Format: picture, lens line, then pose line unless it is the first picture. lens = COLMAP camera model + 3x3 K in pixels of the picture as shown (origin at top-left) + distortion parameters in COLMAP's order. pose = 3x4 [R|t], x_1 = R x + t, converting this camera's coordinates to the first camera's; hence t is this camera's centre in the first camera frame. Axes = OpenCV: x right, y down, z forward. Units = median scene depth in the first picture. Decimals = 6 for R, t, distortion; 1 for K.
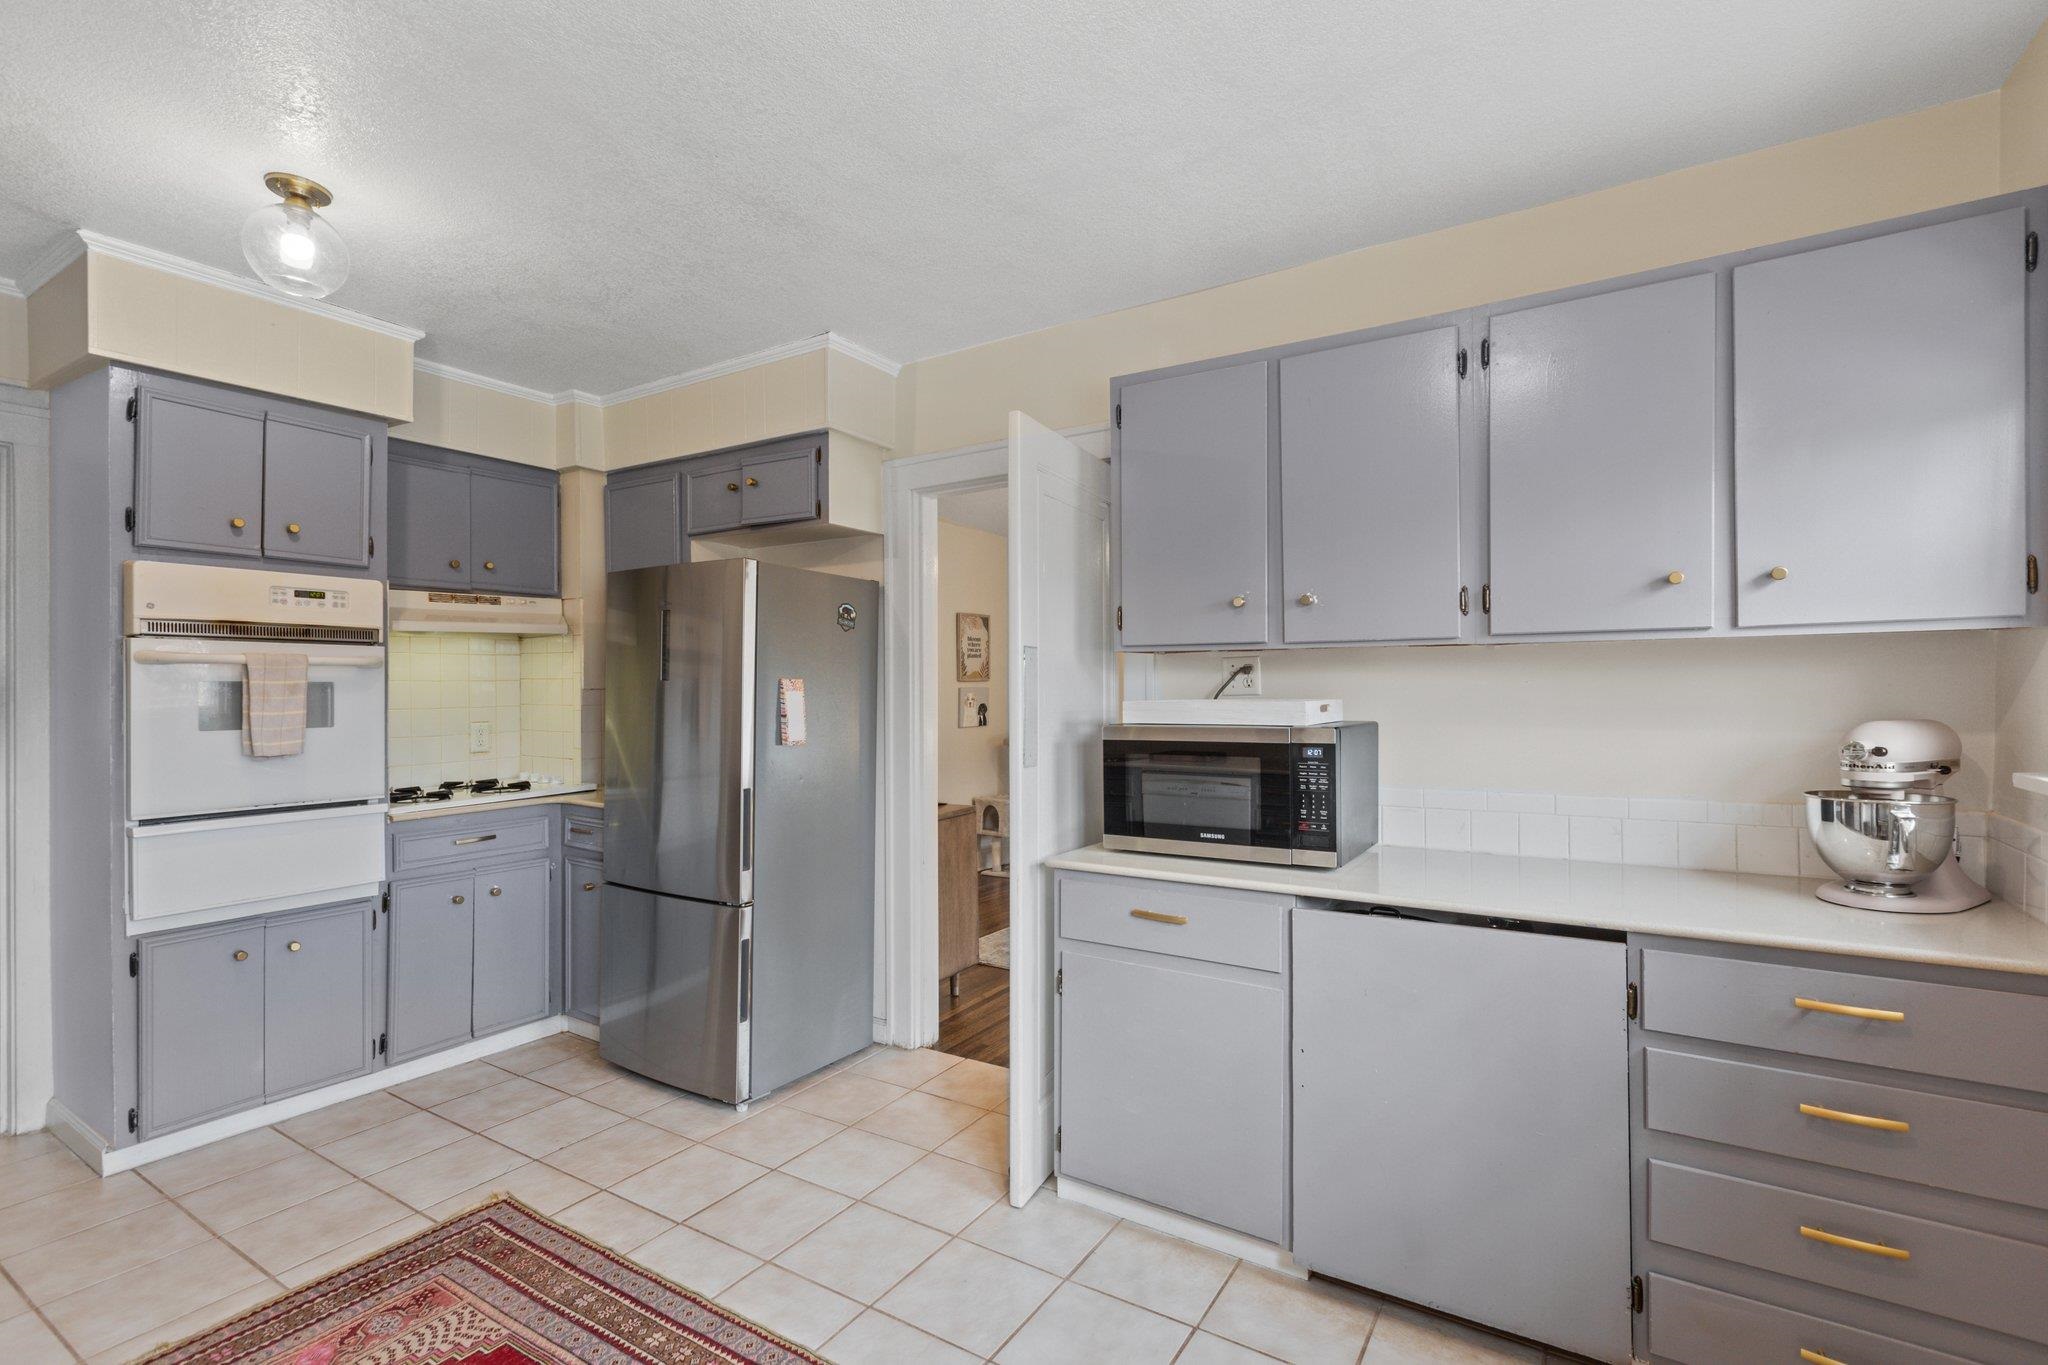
lens RADIAL K [[938.4, 0, 1035.2], [0, 938.4, 681.9], [0, 0, 1]] dist [0.000447, 0.000105]
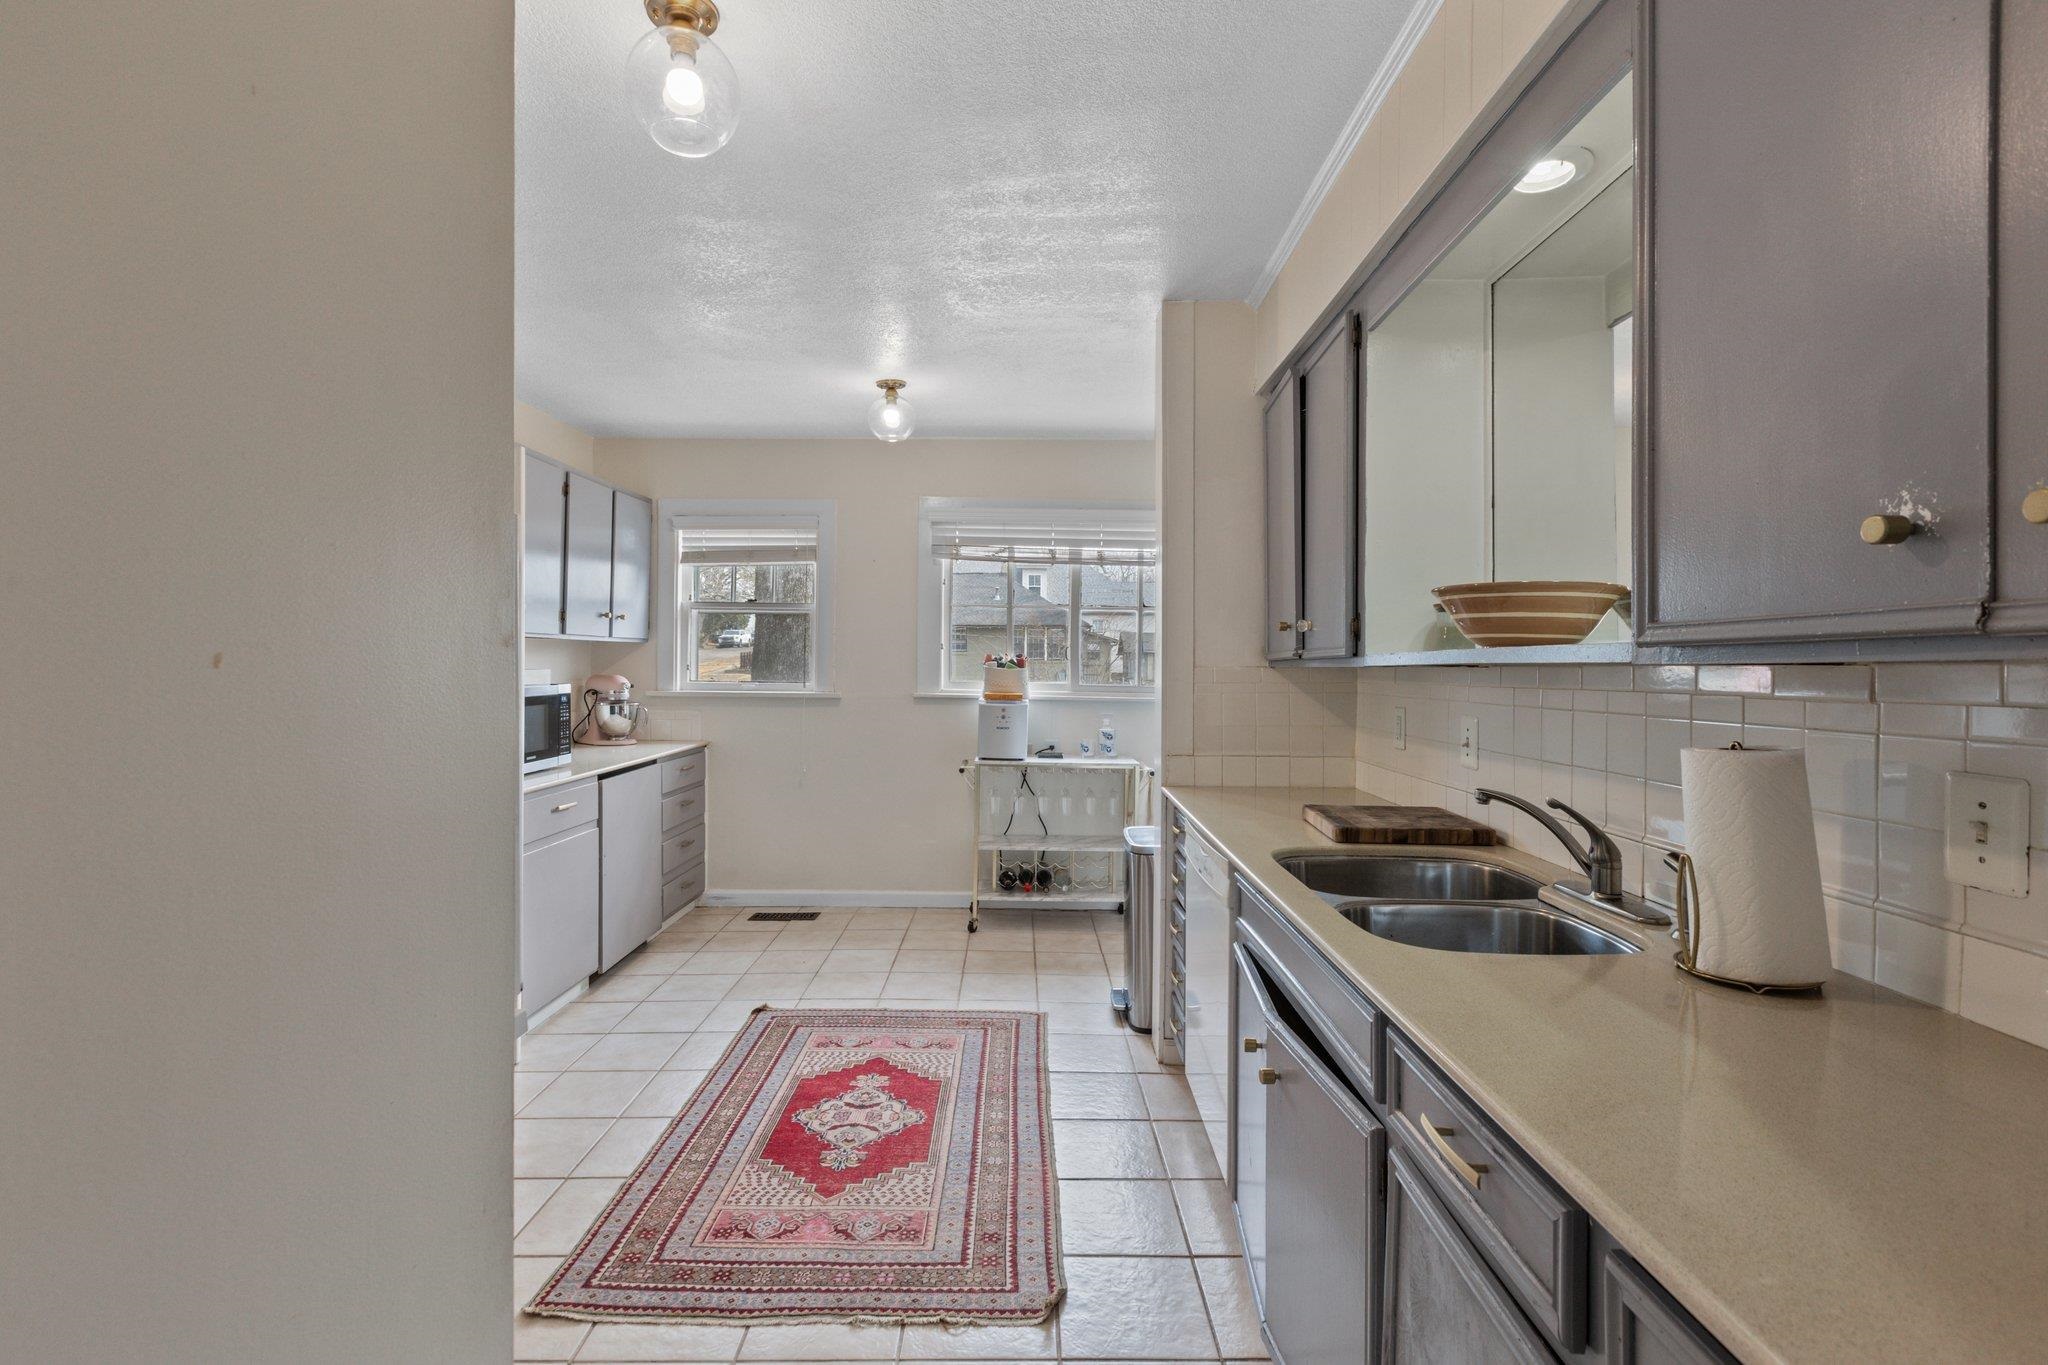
lens RADIAL K [[938.4, 0, 1021.1], [0, 938.4, 673.4], [0, 0, 1]] dist [0.000447, 0.000105]
pose [[-0.526352, -0.006447, 0.850242, -1.707656], [-0.008621, 0.999960, 0.002246, 0.020676], [-0.850223, -0.006148, -0.526387, 1.267194]]
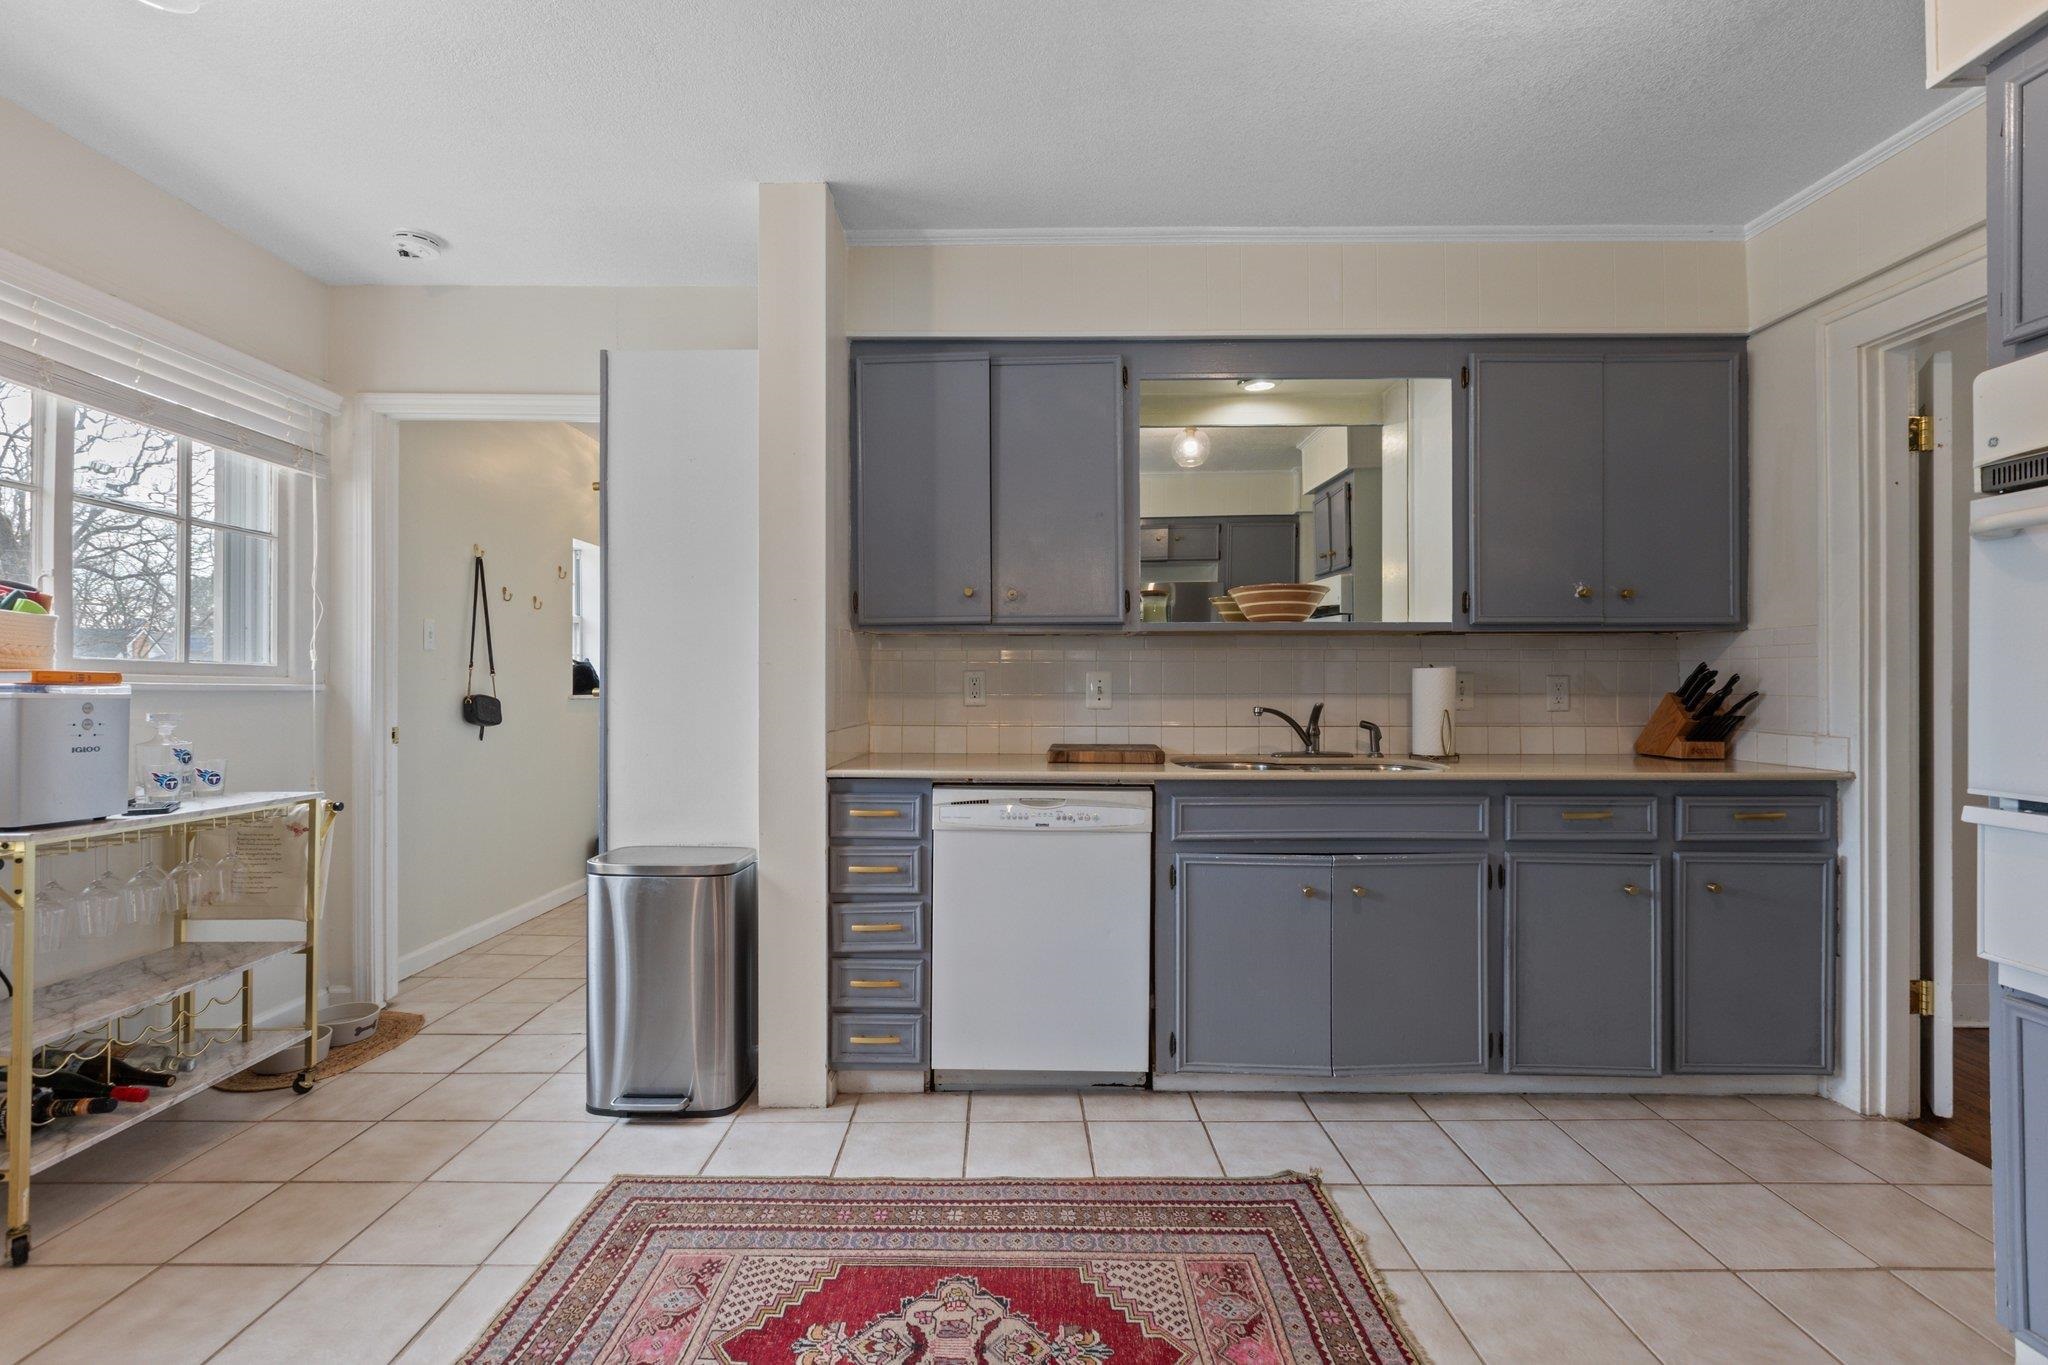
lens RADIAL K [[938.4, 0, 1019.6], [0, 938.4, 683.8], [0, 0, 1]] dist [0.000447, 0.000105]
pose [[-0.835782, -0.003392, -0.549051, -0.102753], [0.001611, 0.999961, -0.008629, 0.099059], [0.549059, -0.008097, -0.835744, 1.453775]]
